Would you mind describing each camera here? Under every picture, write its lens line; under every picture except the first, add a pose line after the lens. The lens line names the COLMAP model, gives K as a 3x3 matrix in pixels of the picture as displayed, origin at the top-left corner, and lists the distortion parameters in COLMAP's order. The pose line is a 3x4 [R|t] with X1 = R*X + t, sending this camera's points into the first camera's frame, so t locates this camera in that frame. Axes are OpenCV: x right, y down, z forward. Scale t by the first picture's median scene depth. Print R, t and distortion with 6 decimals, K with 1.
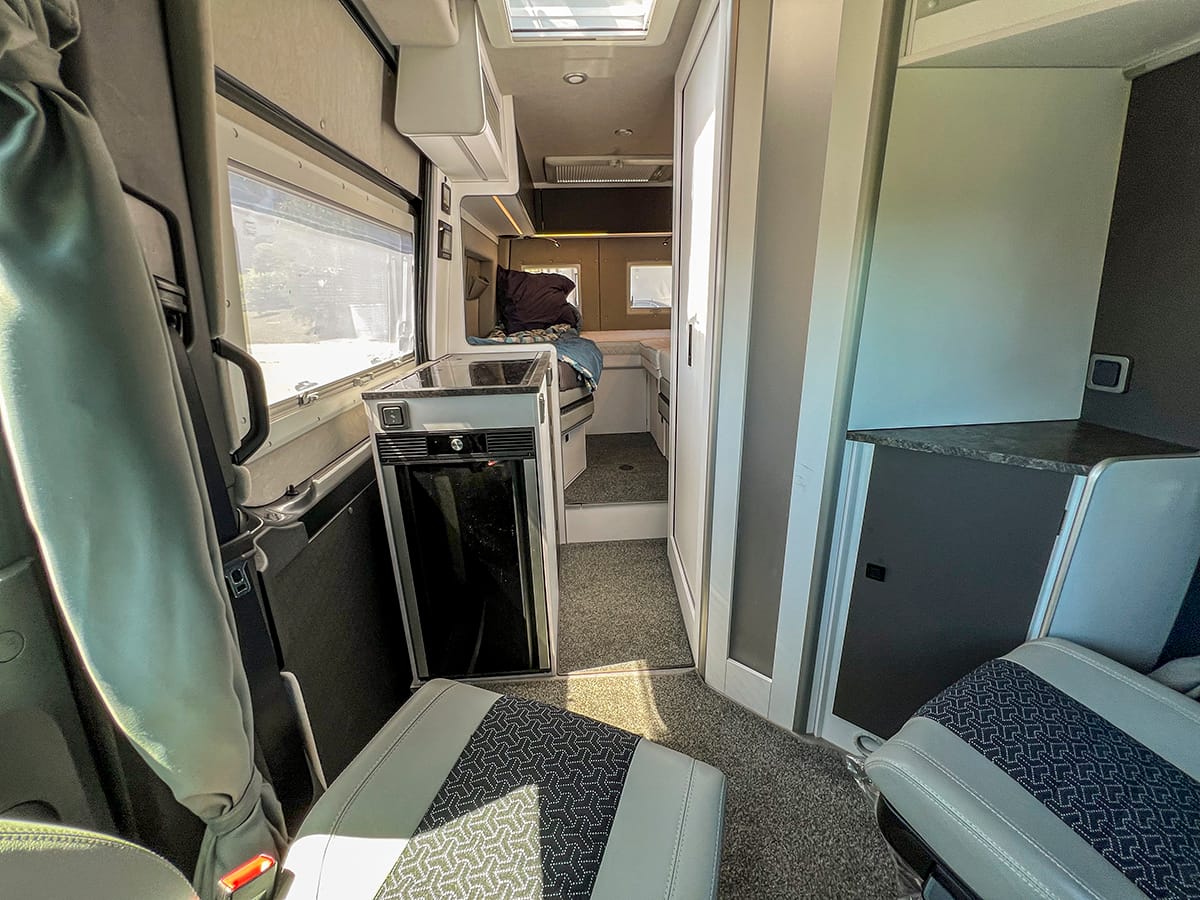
lens RADIAL K [[482.4, 0, 600.0], [0, 482.4, 450.0], [0, 0, 1]] dist [-0.000992, -0.000489]
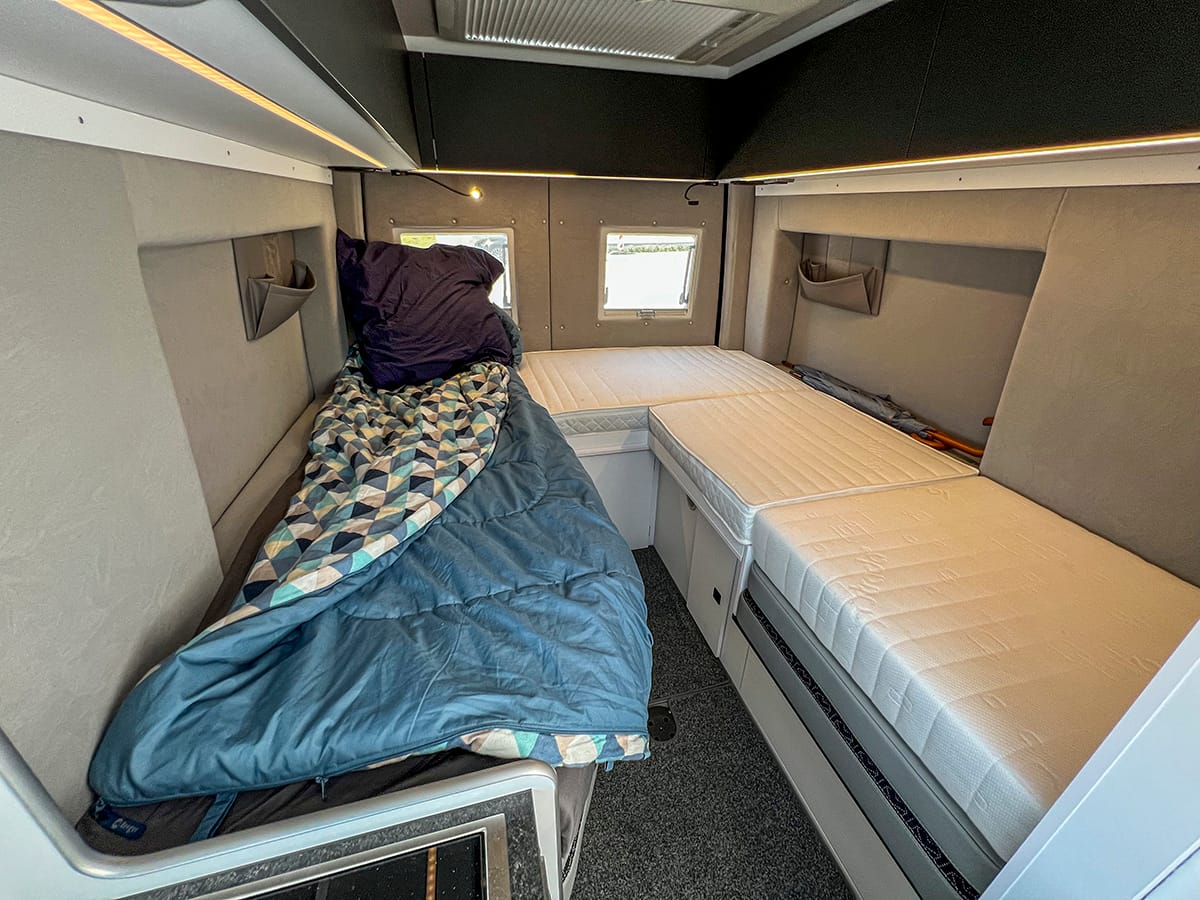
lens RADIAL K [[482.4, 0, 600.0], [0, 482.4, 450.0], [0, 0, 1]] dist [-0.000992, -0.000489]
pose [[0.979370, -0.051679, 0.195357, -0.063952], [0.020236, 0.986968, 0.159638, -0.234998], [-0.201061, -0.152391, 0.967652, 0.452031]]
